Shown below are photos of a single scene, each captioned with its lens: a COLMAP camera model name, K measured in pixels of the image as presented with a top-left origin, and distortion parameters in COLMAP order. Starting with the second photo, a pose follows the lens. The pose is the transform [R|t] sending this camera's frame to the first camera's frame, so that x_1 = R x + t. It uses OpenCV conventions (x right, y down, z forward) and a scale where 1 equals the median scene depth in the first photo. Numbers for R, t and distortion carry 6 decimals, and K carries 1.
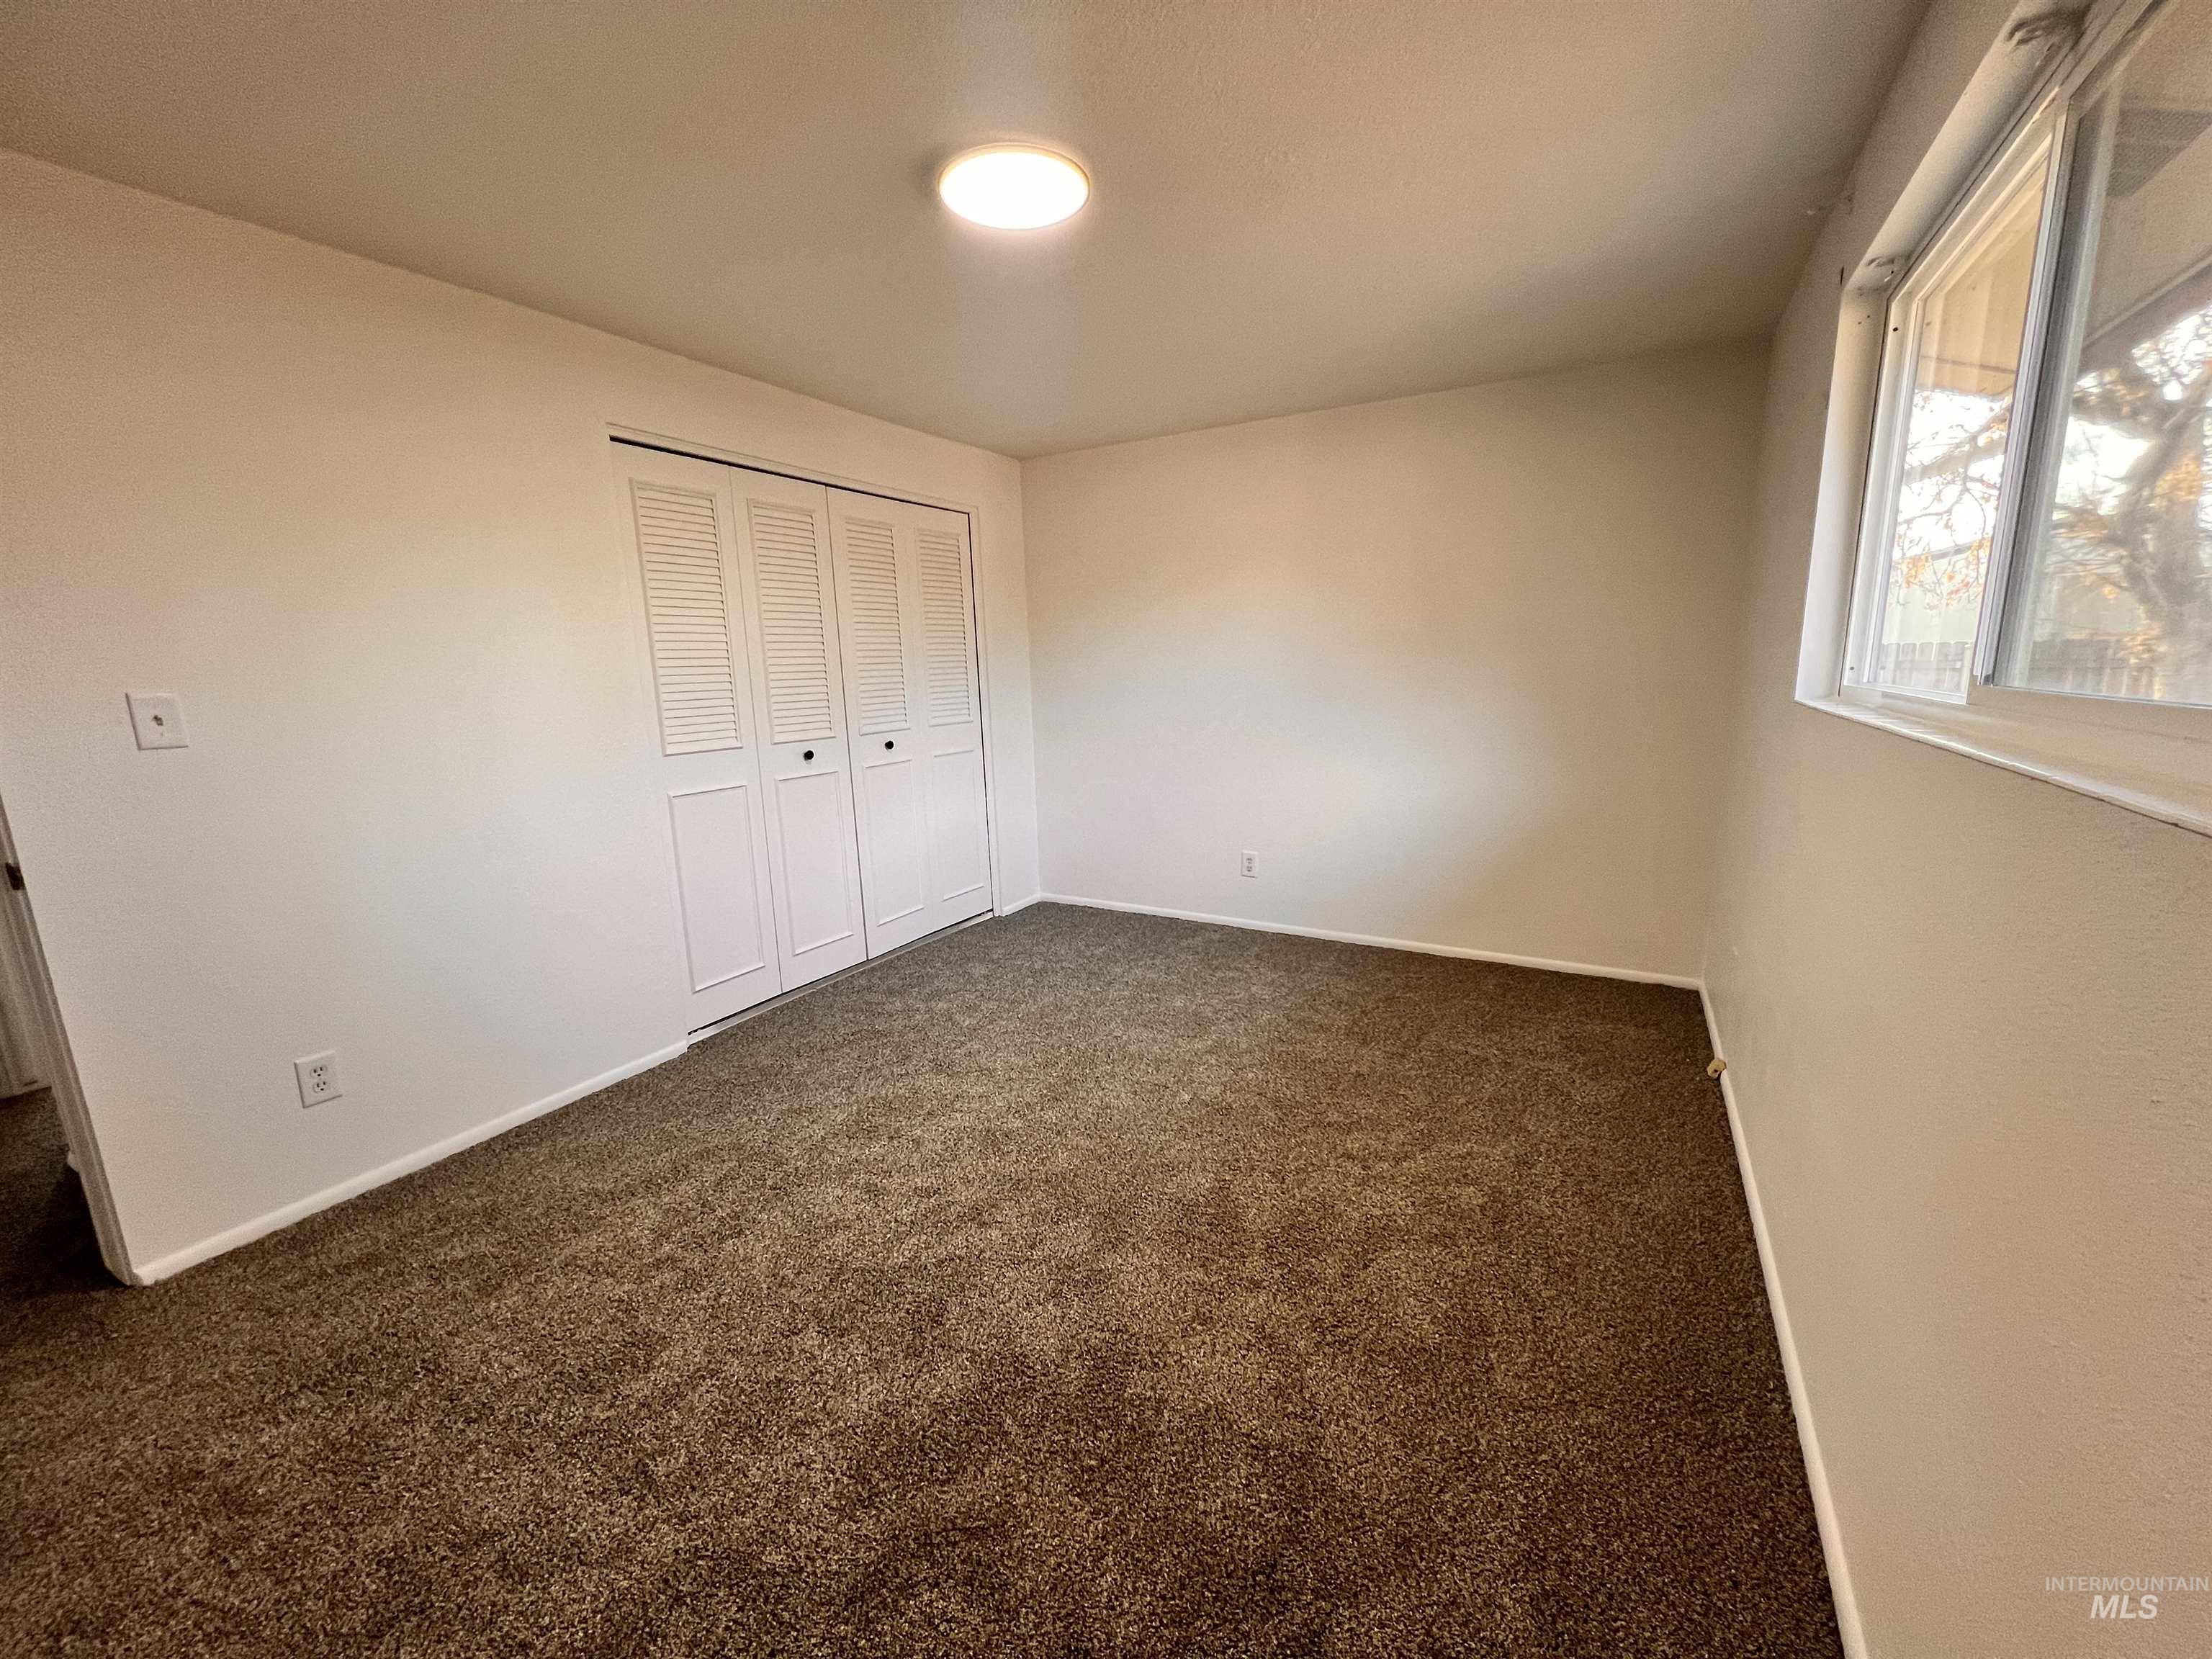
lens RADIAL K [[870.6, 0, 1107.5], [0, 870.6, 840.7], [0, 0, 1]] dist [0.007579, -0.000014]
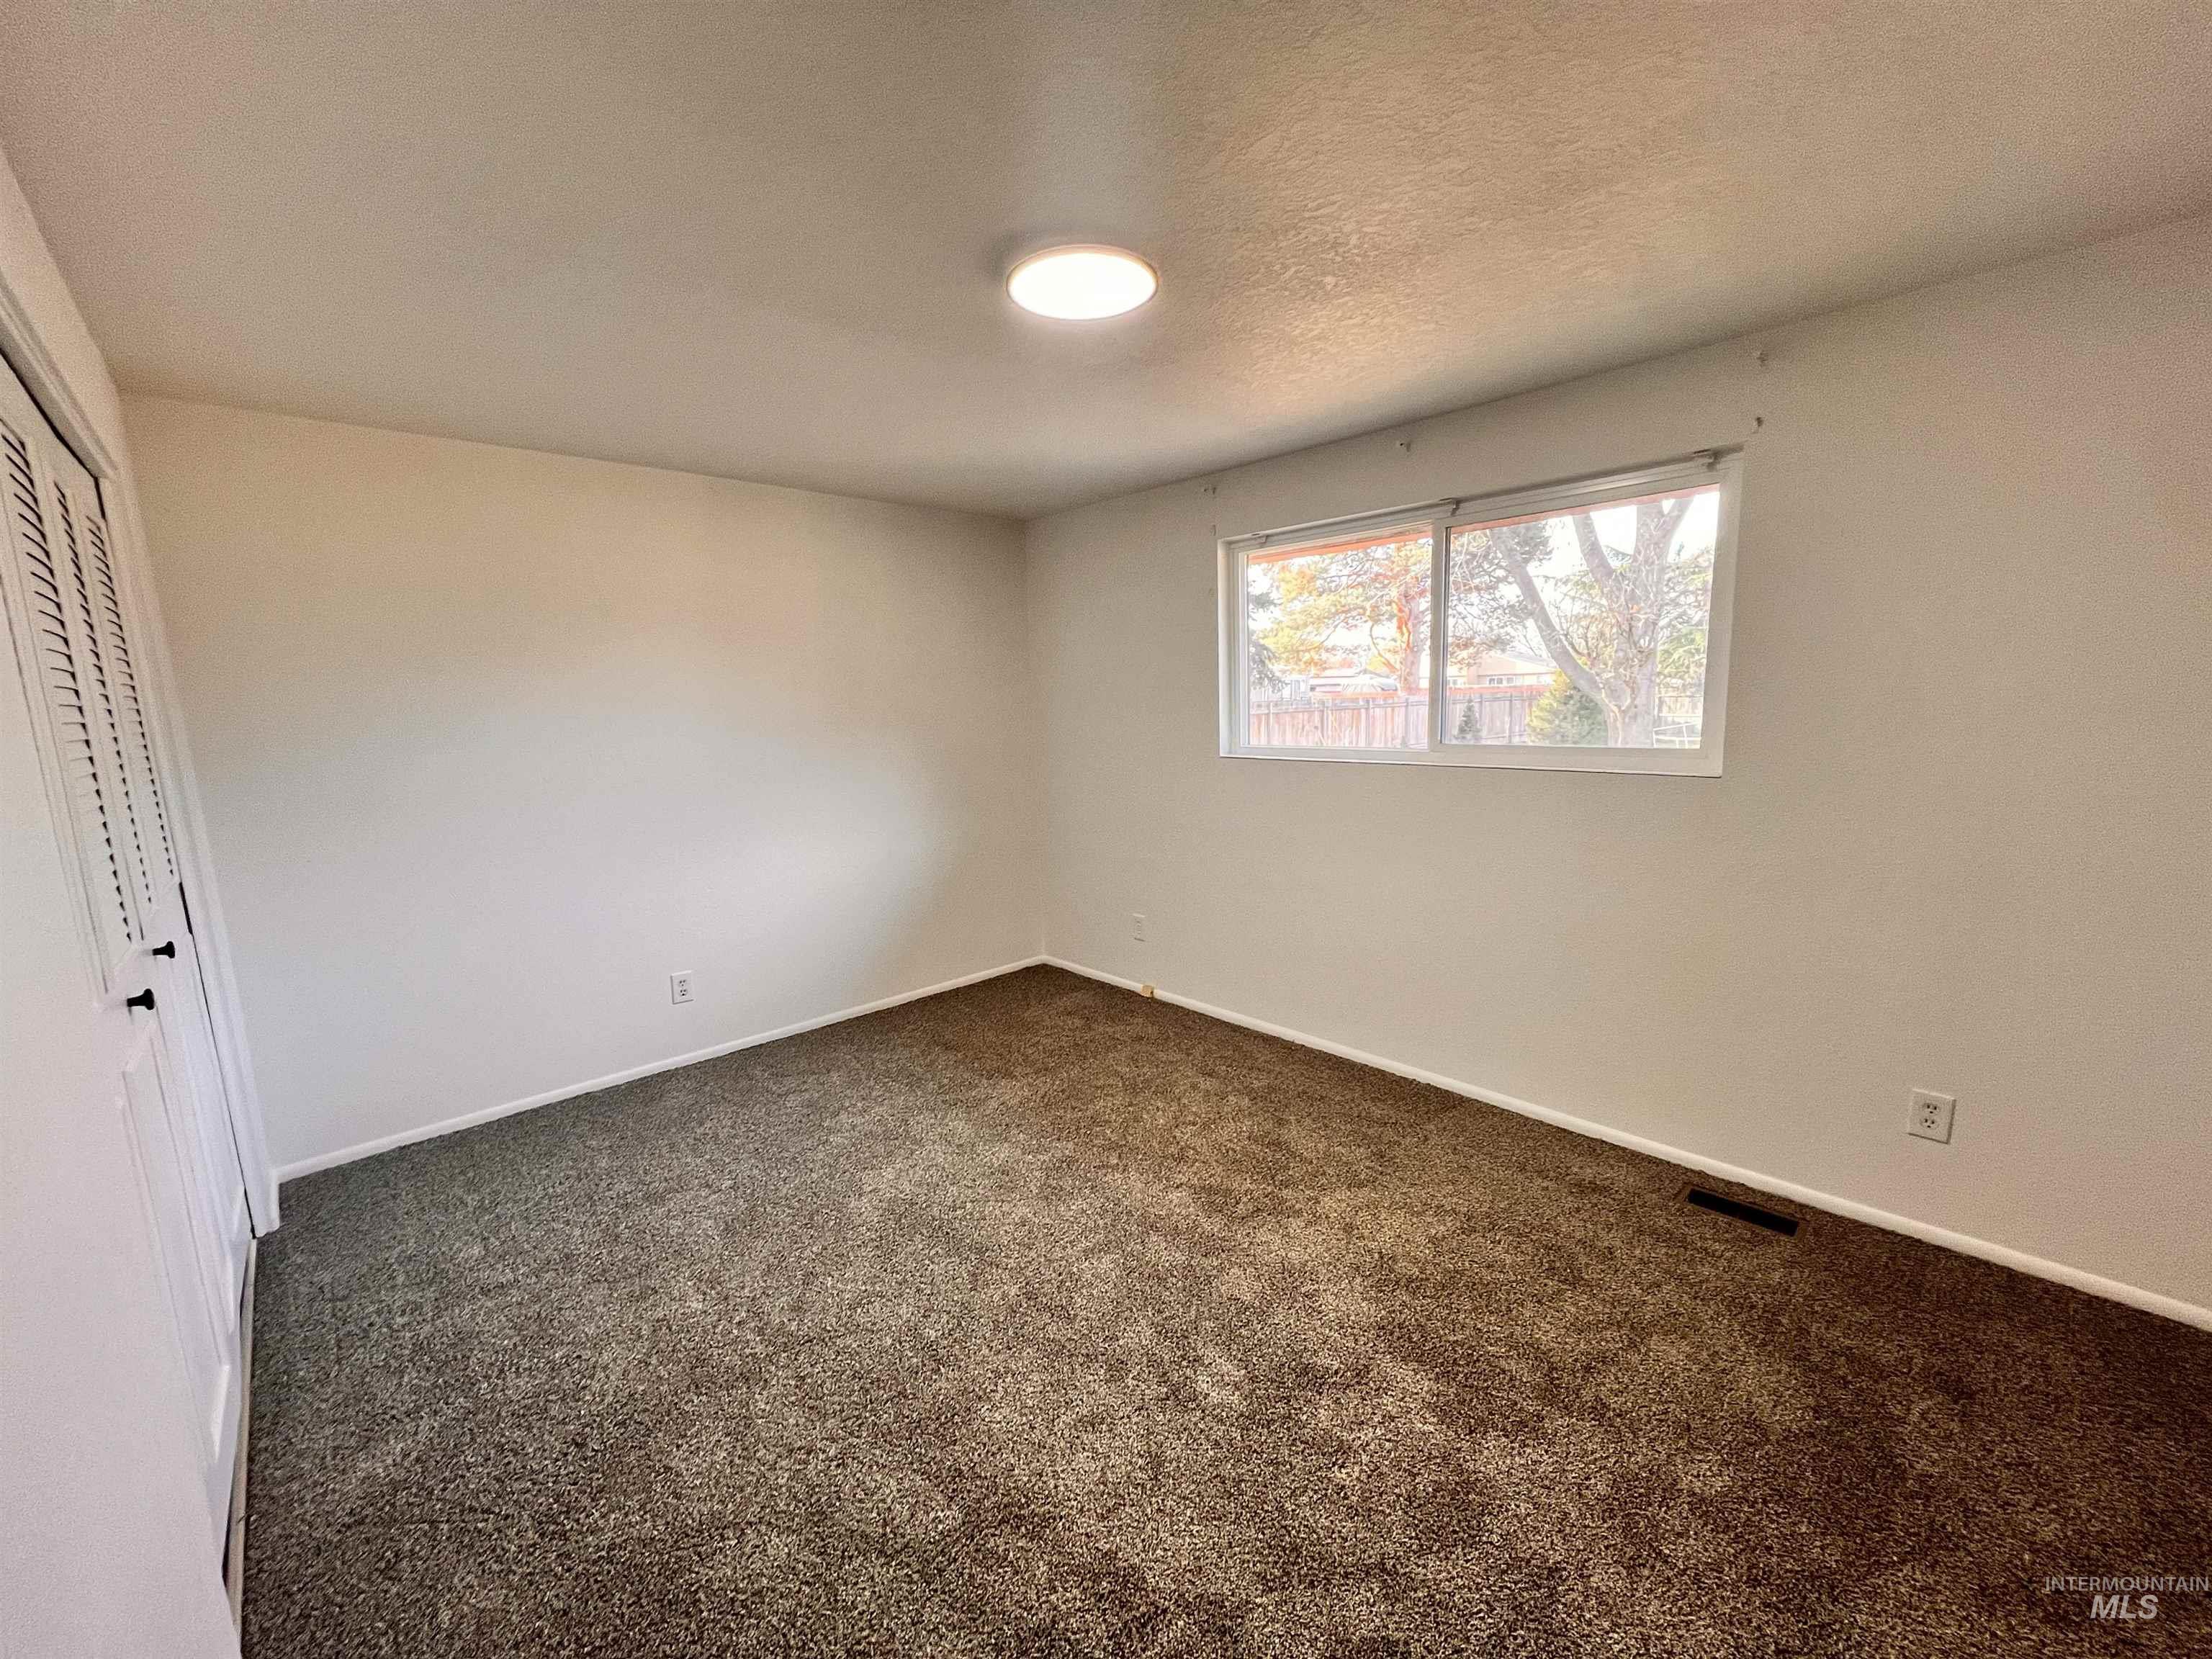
lens RADIAL K [[881.1, 0, 1116.1], [0, 881.1, 834.6], [0, 0, 1]] dist [-0.000991, 0.000170]
pose [[0.289335, -0.133481, 0.947876, -0.975863], [0.210257, 0.974909, 0.073108, -0.176650], [-0.933851, 0.178145, 0.310141, 0.651109]]
